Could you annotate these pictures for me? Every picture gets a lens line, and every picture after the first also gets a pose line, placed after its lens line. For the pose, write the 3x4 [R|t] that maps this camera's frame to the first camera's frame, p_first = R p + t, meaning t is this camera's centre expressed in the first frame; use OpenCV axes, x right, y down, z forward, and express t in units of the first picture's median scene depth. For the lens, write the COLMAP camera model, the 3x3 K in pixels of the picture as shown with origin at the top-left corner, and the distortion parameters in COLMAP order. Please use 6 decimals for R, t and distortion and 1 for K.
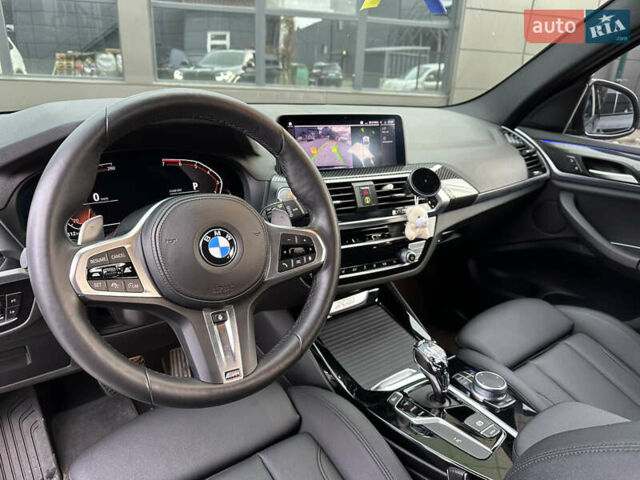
lens RADIAL K [[441.5, 0, 320.0], [0, 441.5, 240.0], [0, 0, 1]] dist [-0.034999, -0.000537]
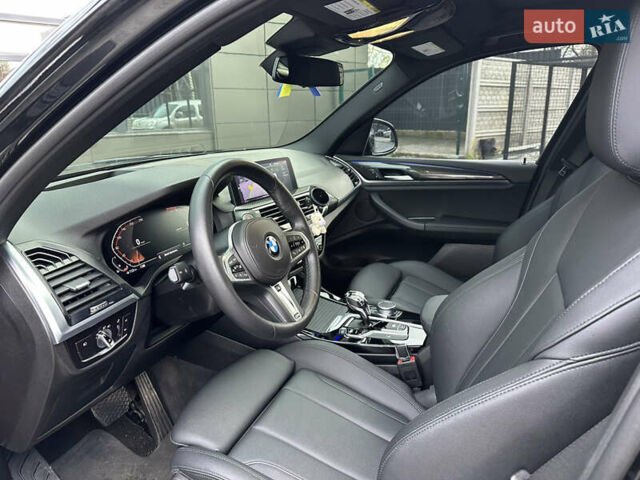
lens RADIAL K [[441.5, 0, 320.0], [0, 441.5, 240.0], [0, 0, 1]] dist [-0.034999, -0.000537]
pose [[0.849539, -0.199199, 0.488470, -0.426253], [0.232359, 0.972601, -0.007485, 0.022726], [-0.473595, 0.119859, 0.872549, -0.271593]]
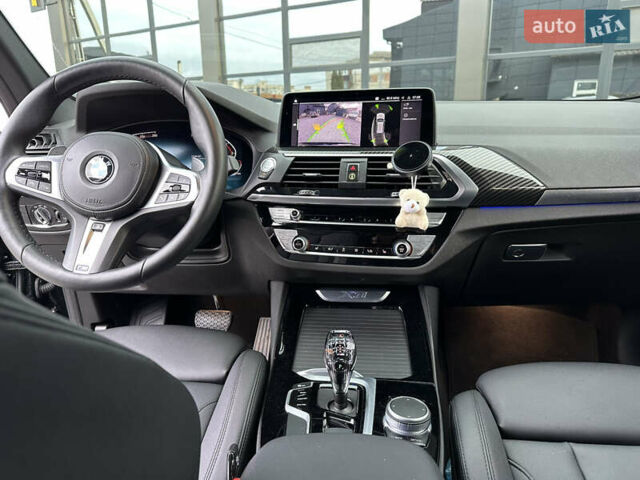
lens RADIAL K [[441.5, 0, 320.0], [0, 441.5, 240.0], [0, 0, 1]] dist [-0.034999, -0.000537]
pose [[0.743274, 0.123092, -0.657565, 0.507438], [-0.187327, 0.981900, -0.027938, 0.058600], [0.642224, 0.143945, 0.752879, 0.206936]]
